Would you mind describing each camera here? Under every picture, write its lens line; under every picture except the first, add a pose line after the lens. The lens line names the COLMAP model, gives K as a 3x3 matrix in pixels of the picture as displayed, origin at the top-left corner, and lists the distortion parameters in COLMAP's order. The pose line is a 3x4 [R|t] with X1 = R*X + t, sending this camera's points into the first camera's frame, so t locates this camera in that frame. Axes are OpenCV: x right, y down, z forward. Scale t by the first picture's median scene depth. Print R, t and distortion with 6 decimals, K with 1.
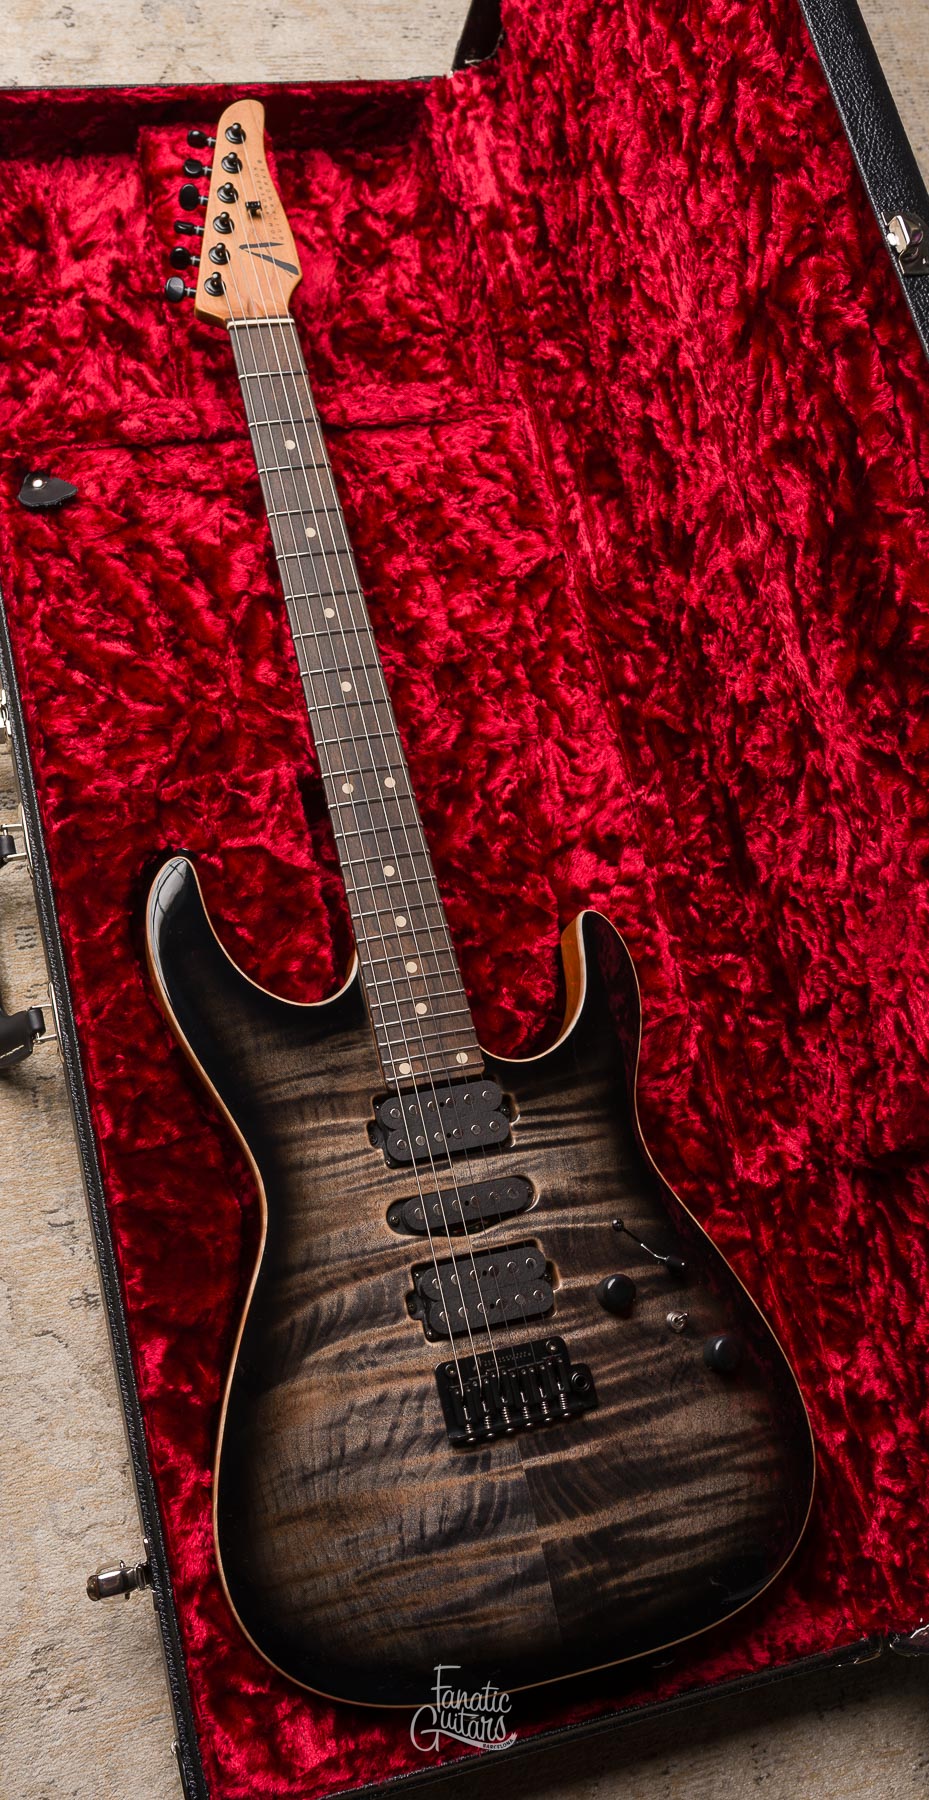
lens RADIAL K [[1715.0, 0, 427.4], [0, 1715.0, 895.7], [0, 0, 1]] dist [-0.001034, -0.007945]
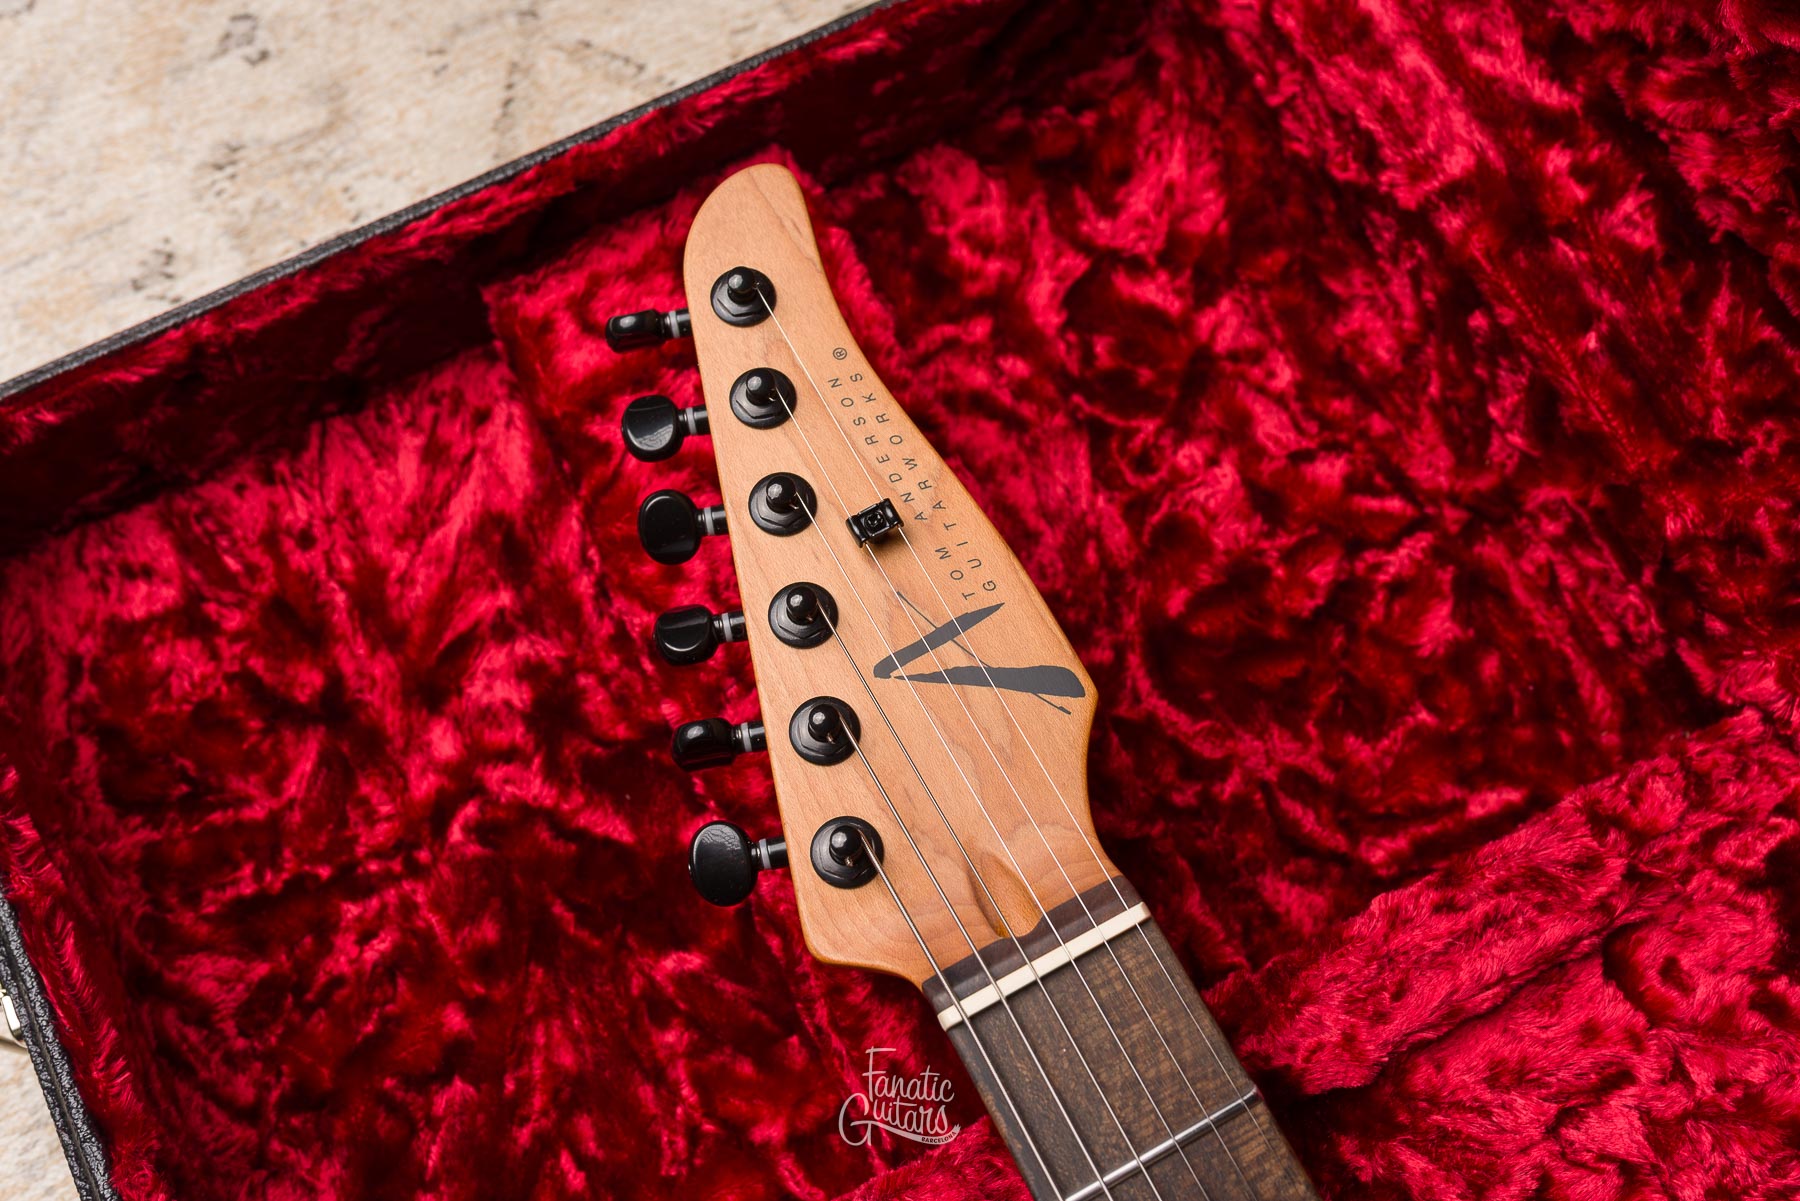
lens RADIAL K [[1787.0, 0, 899.8], [0, 1787.0, 599.3], [0, 0, 1]] dist [0.005547, -0.012240]
pose [[0.943800, -0.310439, -0.113440, -0.067142], [0.311499, 0.950207, -0.008717, -0.397317], [0.110498, -0.027109, 0.993507, 0.701956]]
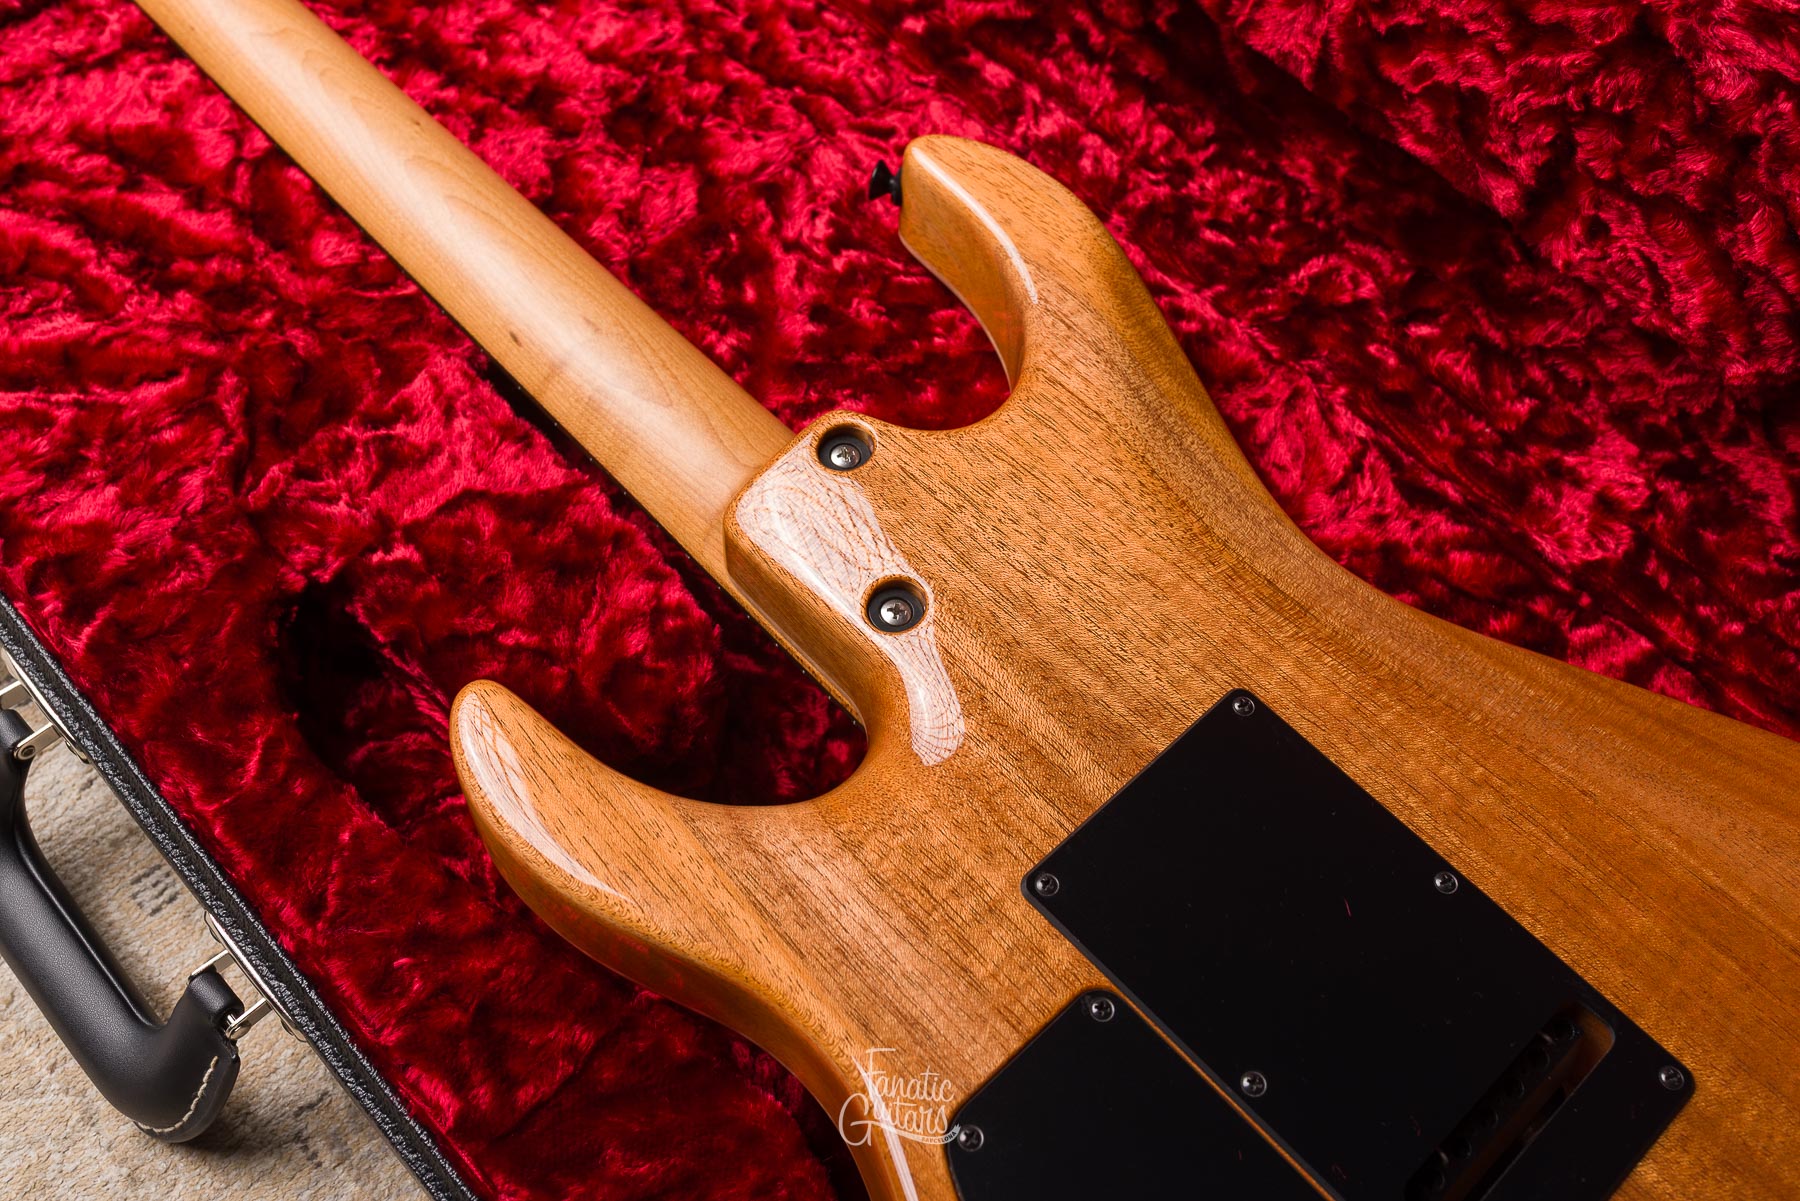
lens RADIAL K [[1755.5, 0, 899.9], [0, 1755.5, 600.4], [0, 0, 1]] dist [-0.002231, 0.000870]
pose [[0.855948, -0.501733, 0.124966, -0.064717], [0.514334, 0.850982, -0.106250, 0.117158], [-0.053035, 0.155219, 0.986455, 0.447591]]
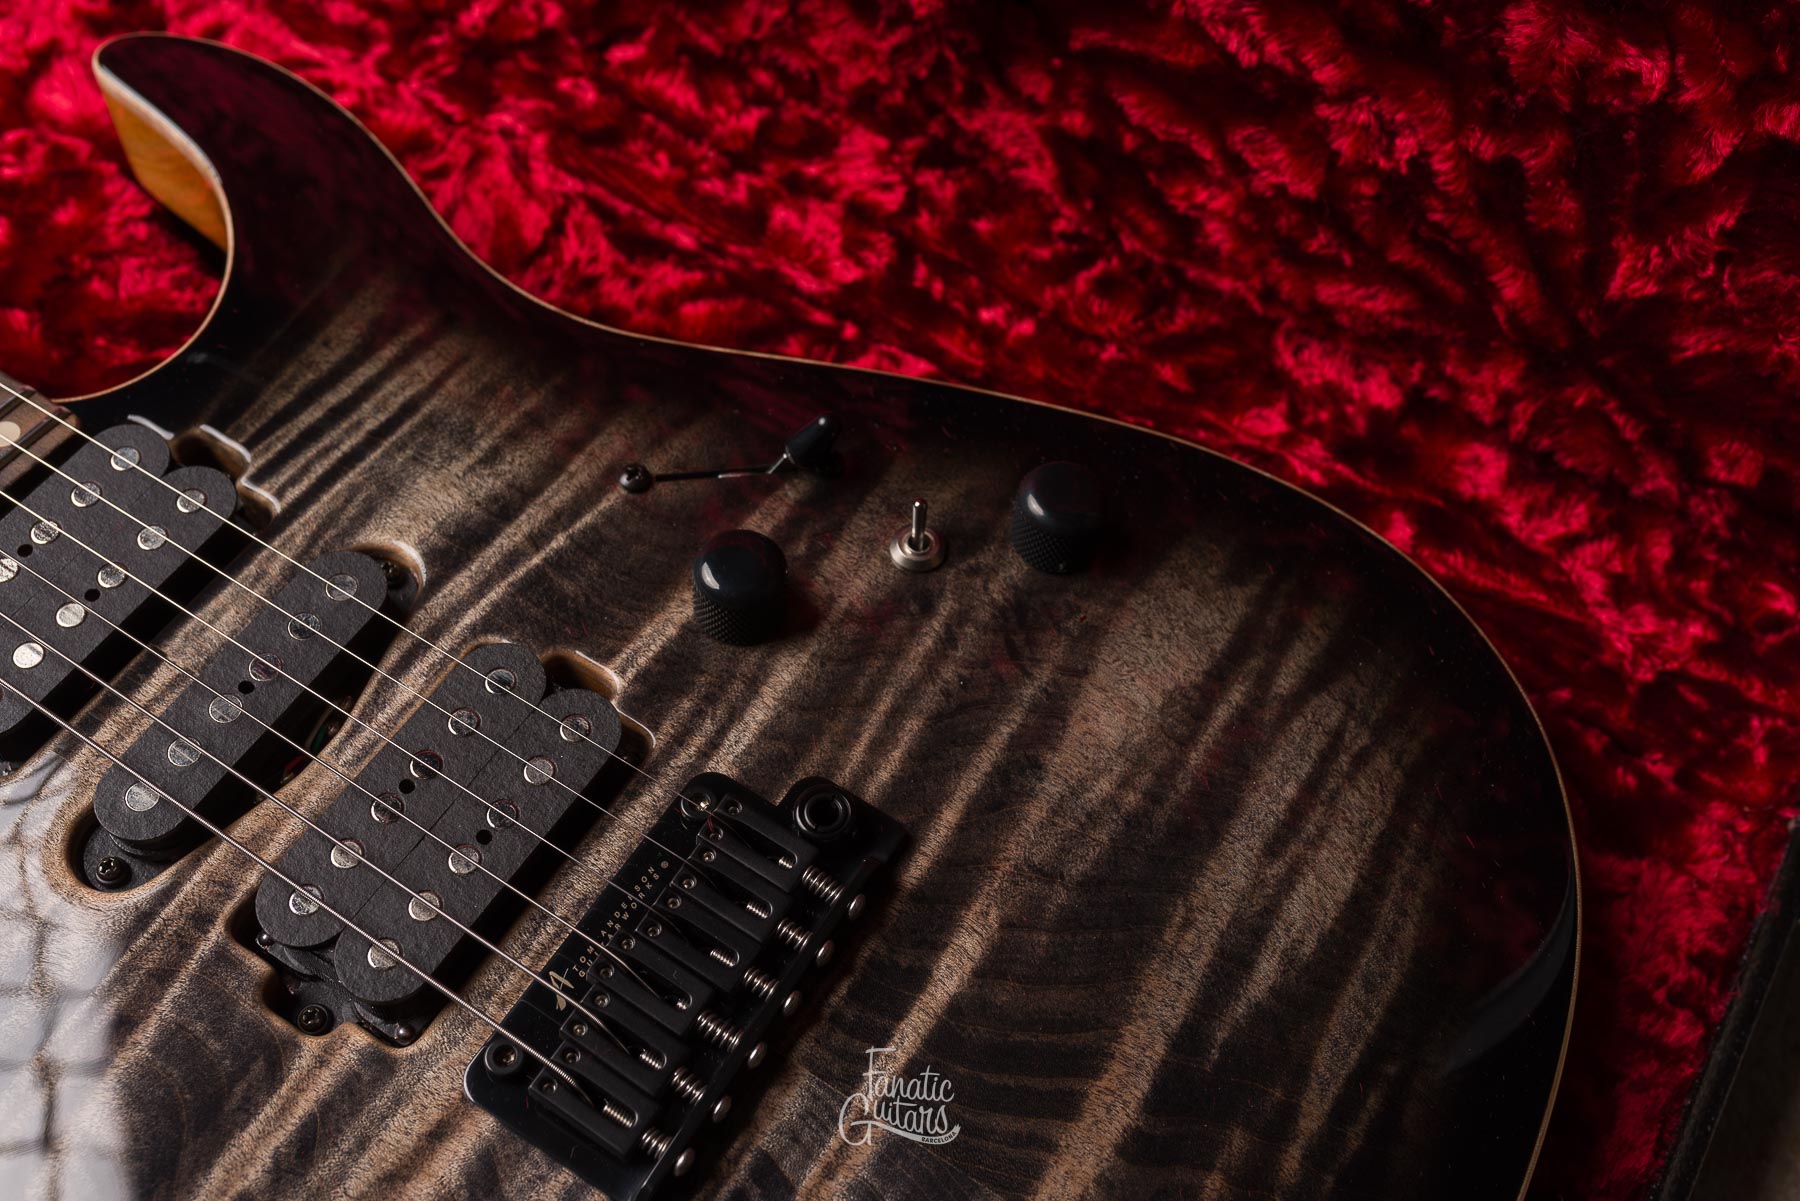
lens RADIAL K [[1791.9, 0, 899.9], [0, 1791.9, 599.5], [0, 0, 1]] dist [0.002444, -0.006807]
pose [[0.708782, -0.667283, 0.228825, 0.039115], [0.688070, 0.725475, -0.015707, 0.225857], [-0.155526, 0.168580, 0.973341, 0.538318]]
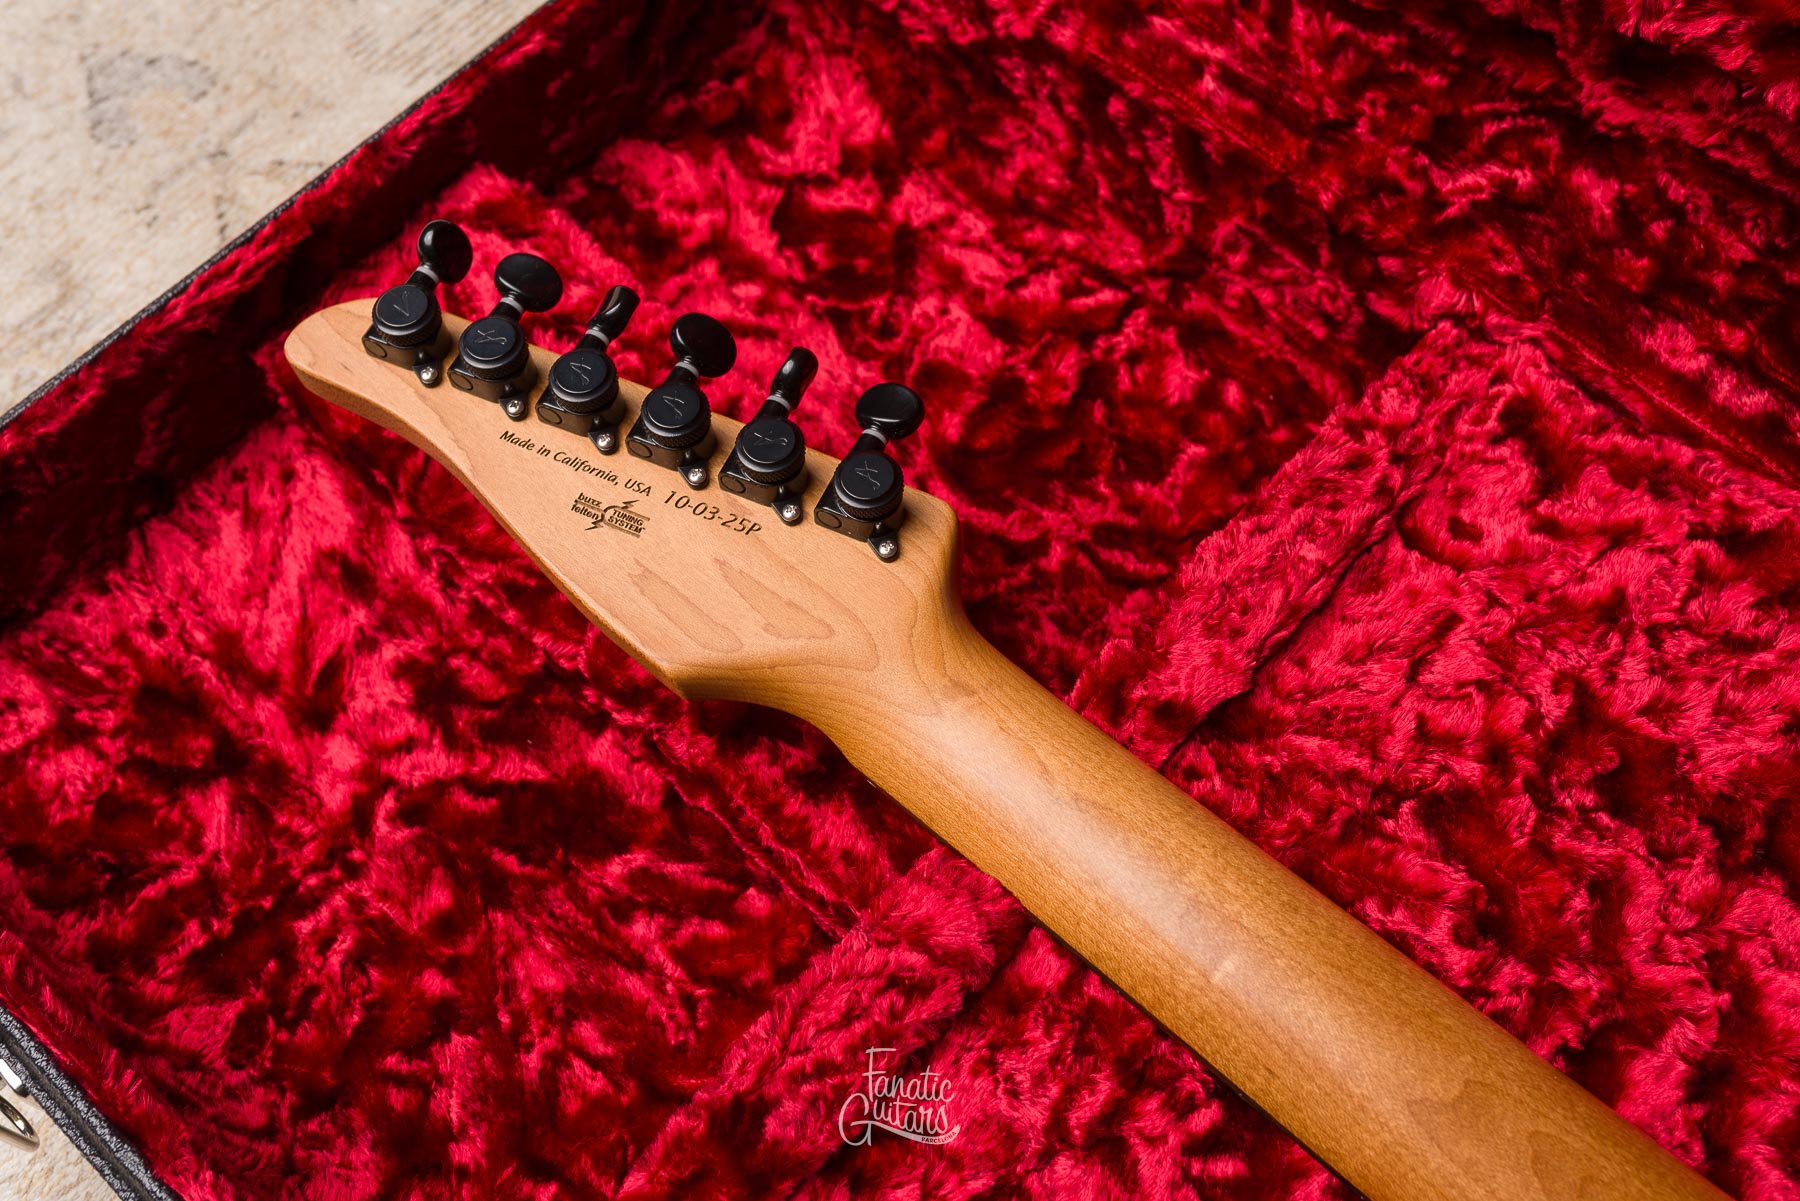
lens RADIAL K [[1776.9, 0, 900.8], [0, 1776.9, 599.1], [0, 0, 1]] dist [-0.003137, 0.008347]
pose [[0.794454, -0.605265, 0.049980, -0.116045], [0.607317, 0.791332, -0.070427, -0.318710], [0.003076, 0.086305, 0.996264, 0.668217]]
